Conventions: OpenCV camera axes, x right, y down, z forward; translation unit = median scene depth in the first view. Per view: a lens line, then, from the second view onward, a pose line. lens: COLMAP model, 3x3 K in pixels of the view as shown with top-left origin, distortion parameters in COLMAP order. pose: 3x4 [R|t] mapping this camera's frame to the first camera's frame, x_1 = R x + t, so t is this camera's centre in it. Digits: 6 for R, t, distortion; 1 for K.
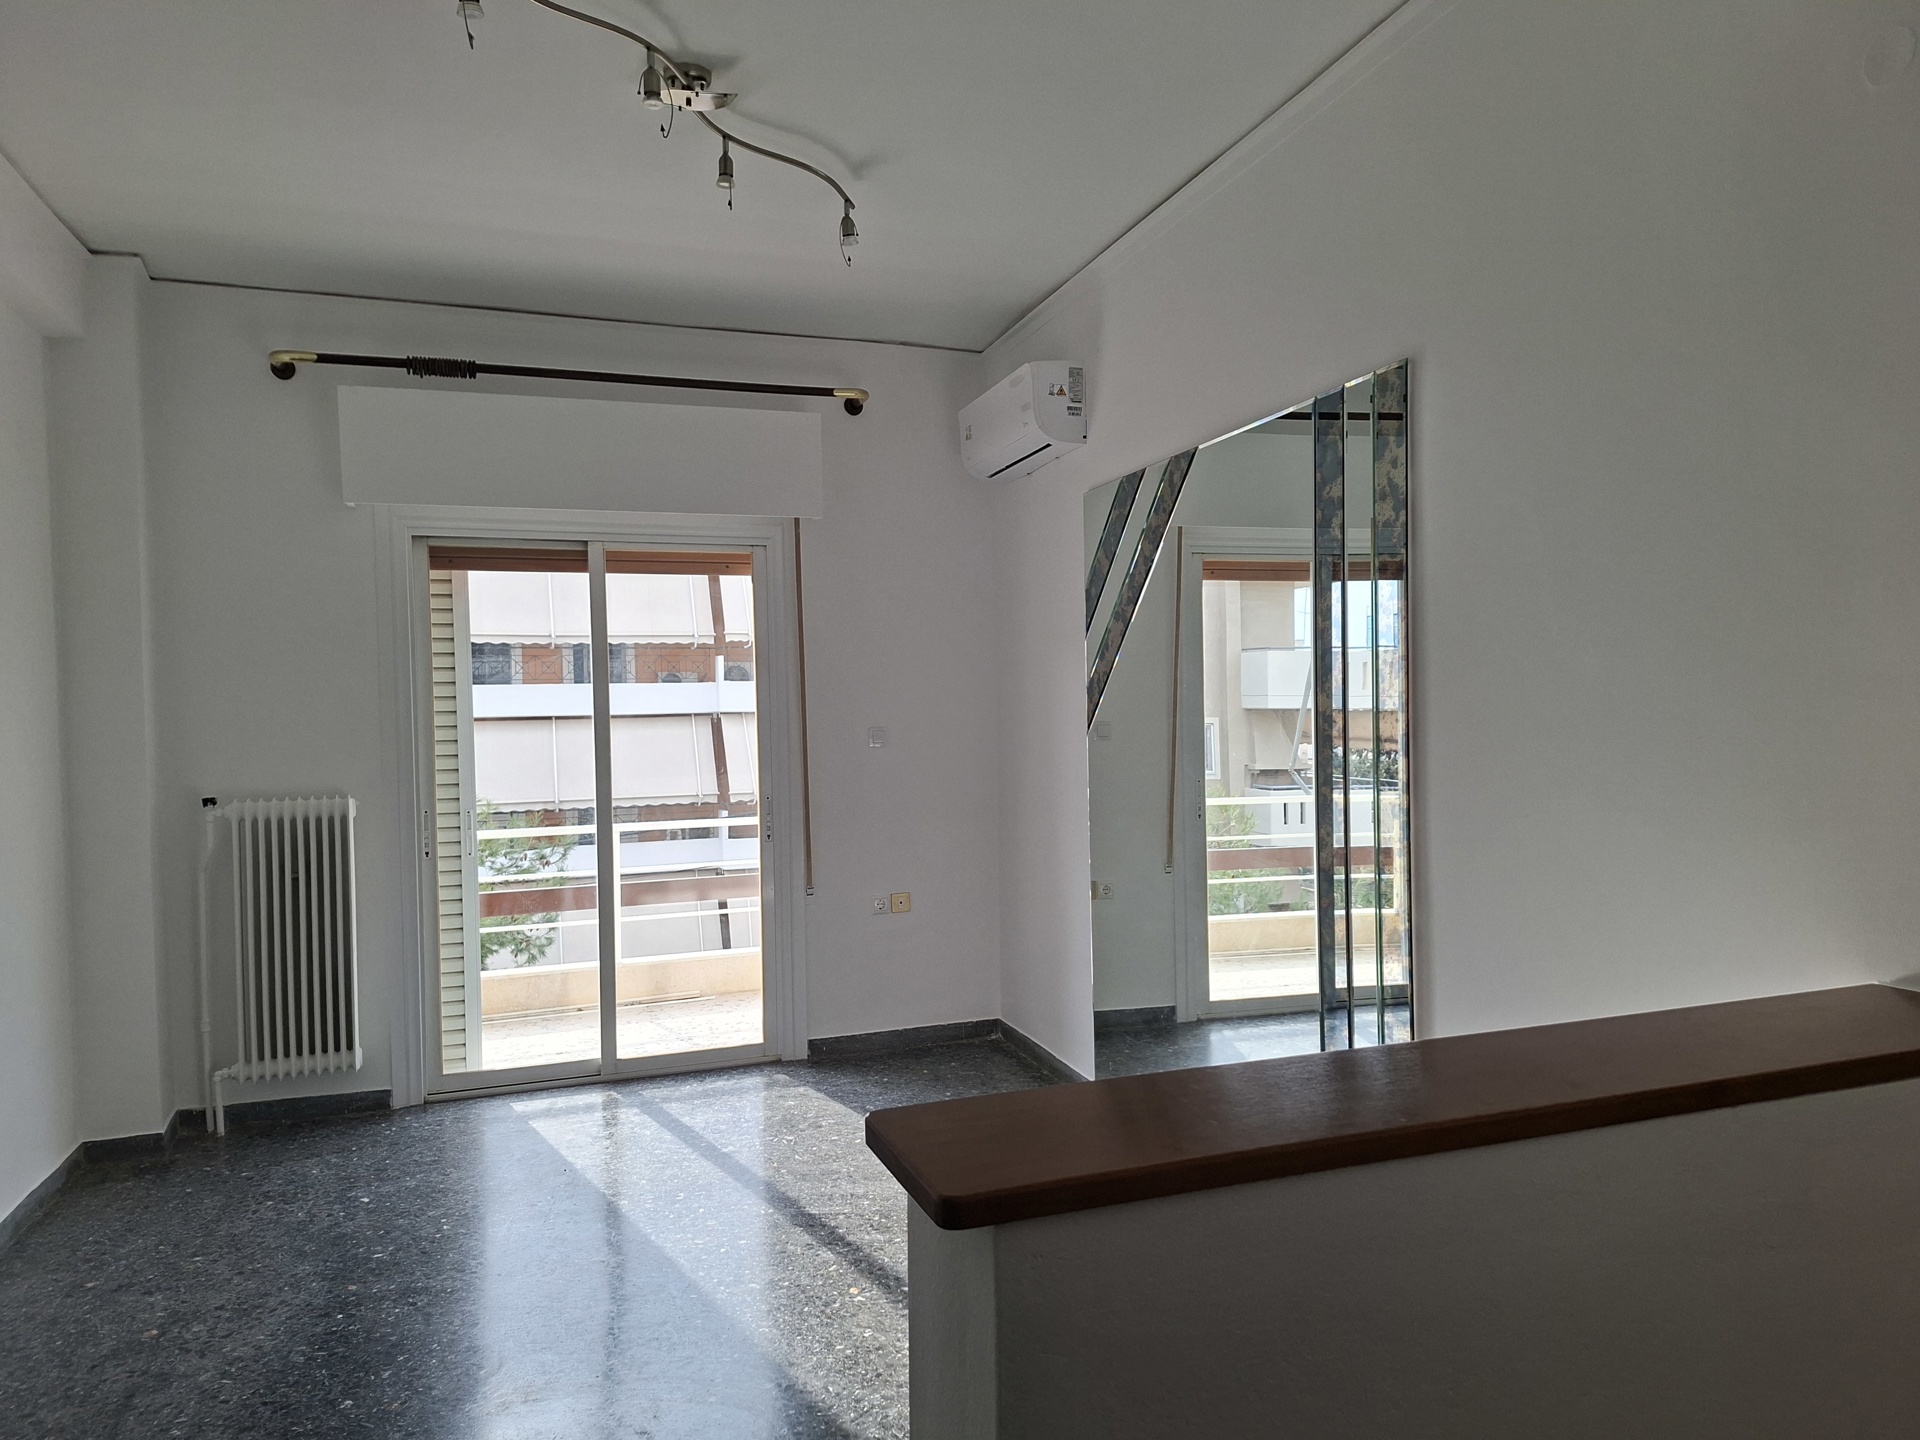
lens RADIAL K [[1318.9, 0, 971.8], [0, 1318.9, 743.4], [0, 0, 1]] dist [0.100000, -0.118940]
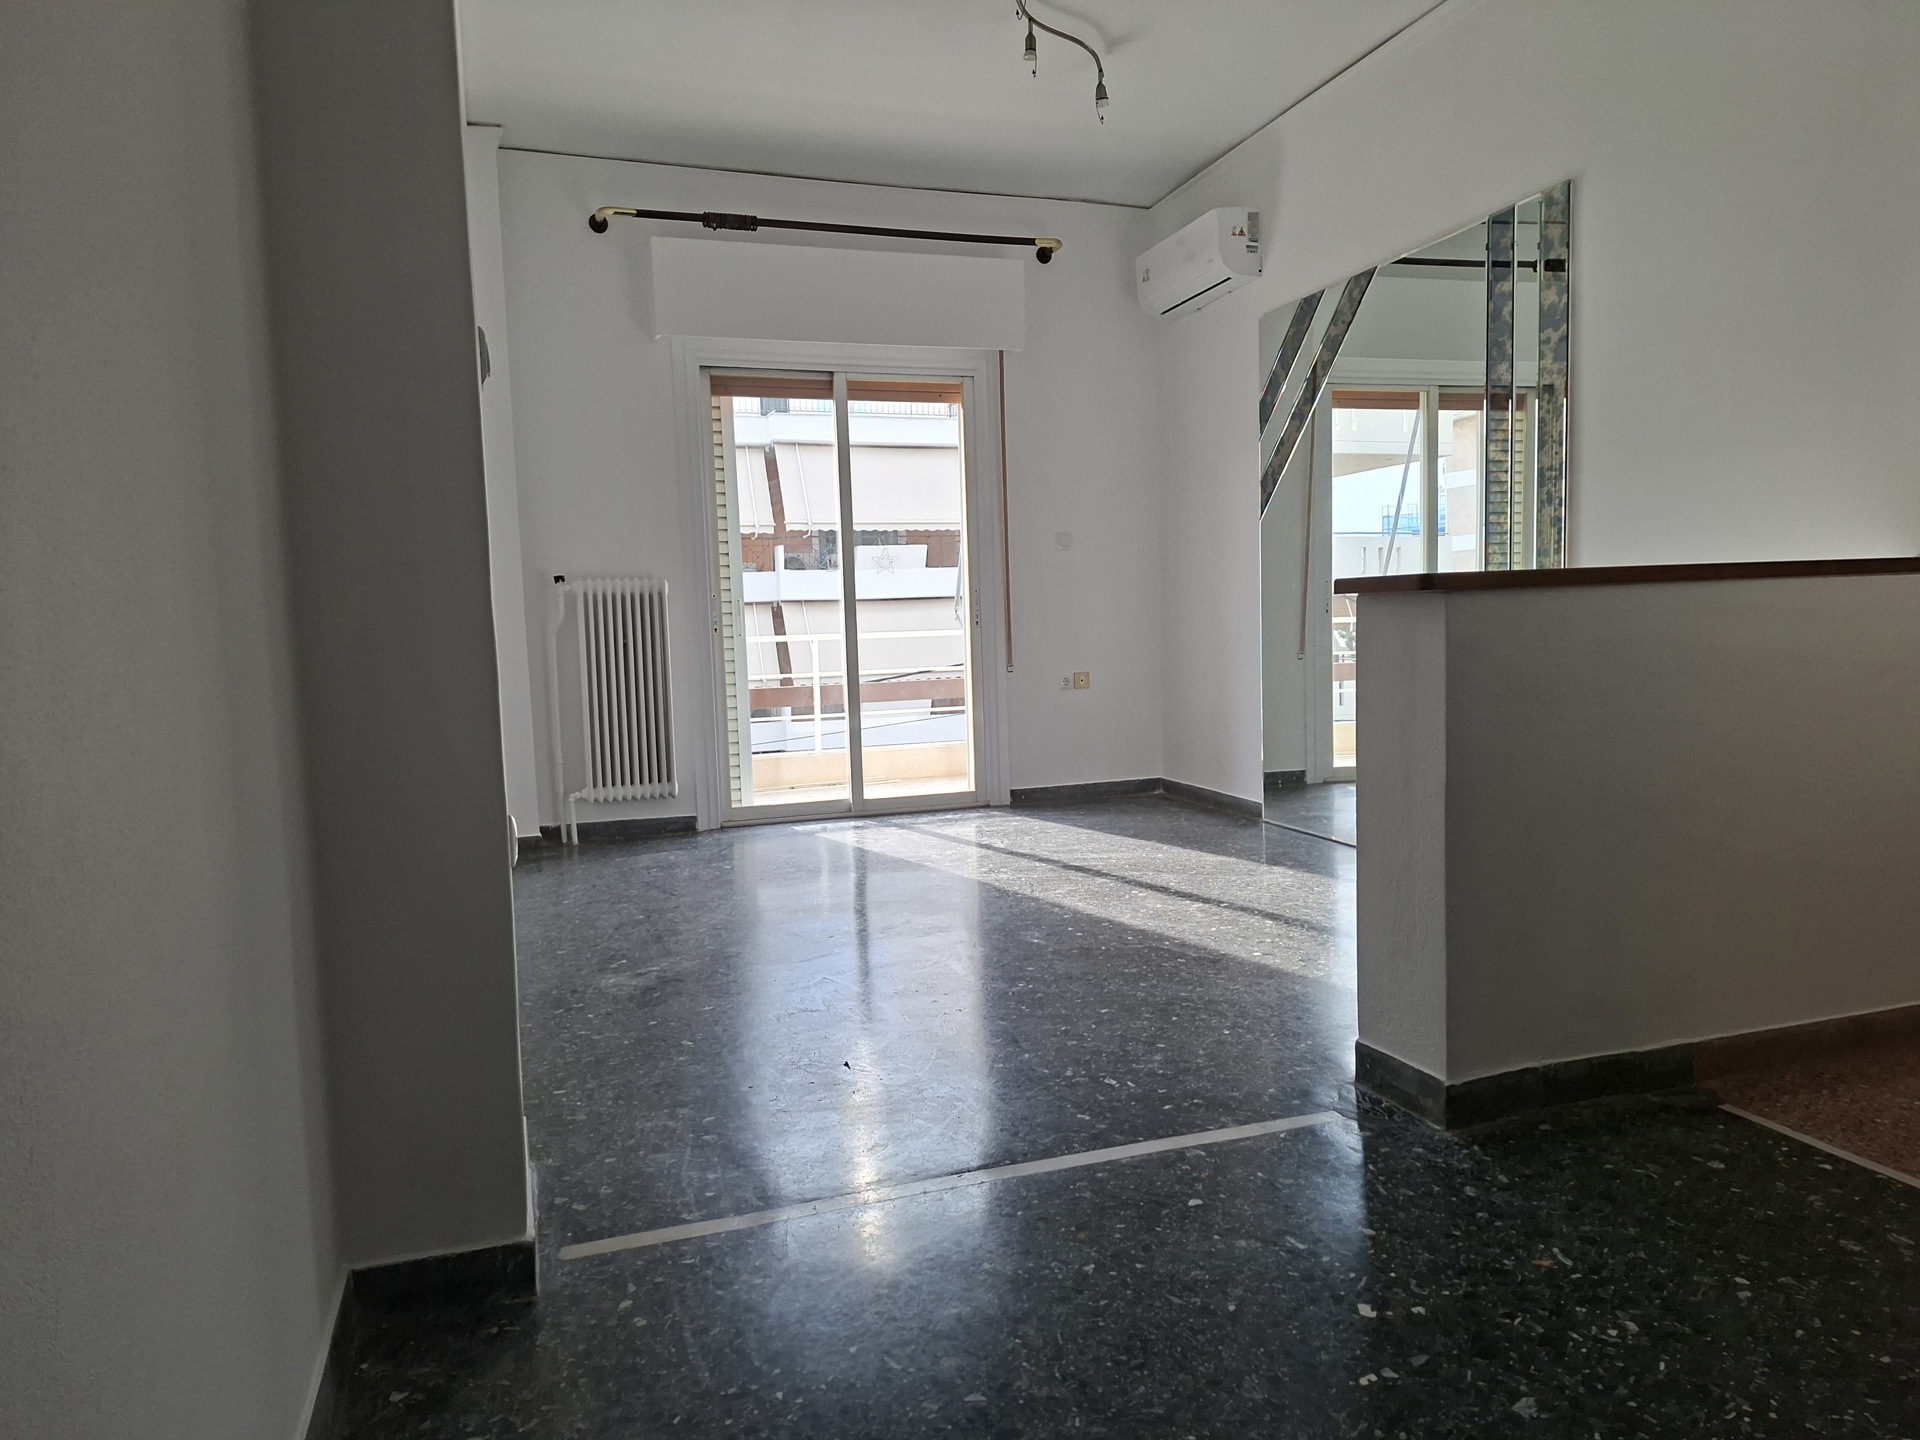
lens RADIAL K [[1314.3, 0, 986.5], [0, 1314.3, 725.8], [0, 0, 1]] dist [0.127024, -0.191177]
pose [[0.999945, -0.009886, -0.003372, -0.158086], [0.010060, 0.998354, 0.056457, 0.107755], [0.002808, -0.056488, 0.998399, -0.231219]]
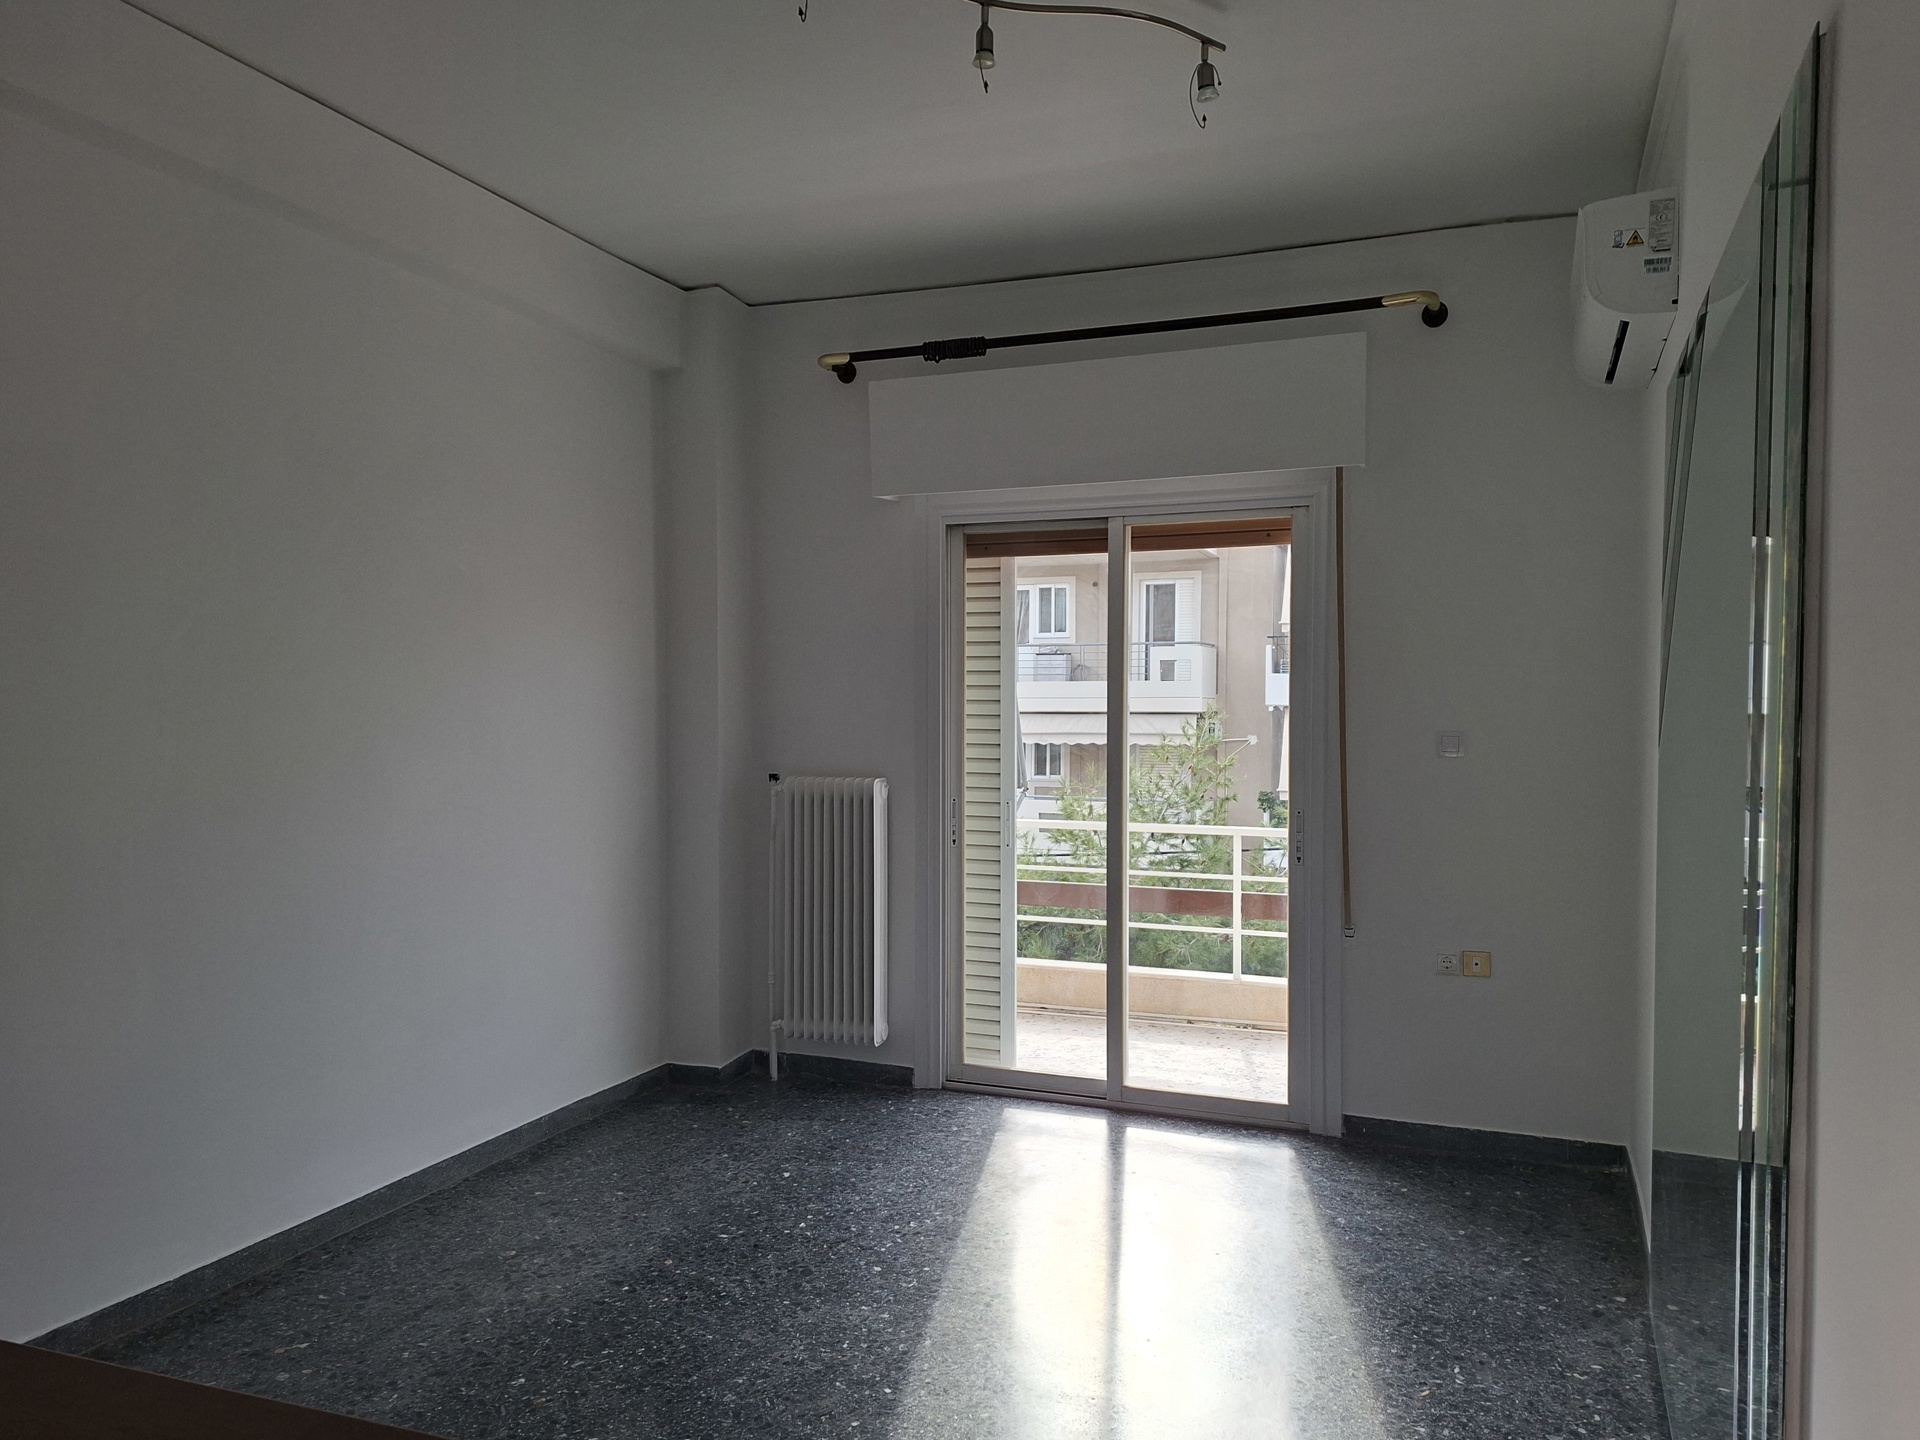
lens RADIAL K [[1324.1, 0, 974.0], [0, 1324.1, 748.4], [0, 0, 1]] dist [0.153448, -0.233998]
pose [[0.764871, 0.044443, -0.642649, 0.250565], [-0.036735, 0.999003, 0.025366, -0.013723], [0.643135, 0.004206, 0.765741, 0.252530]]
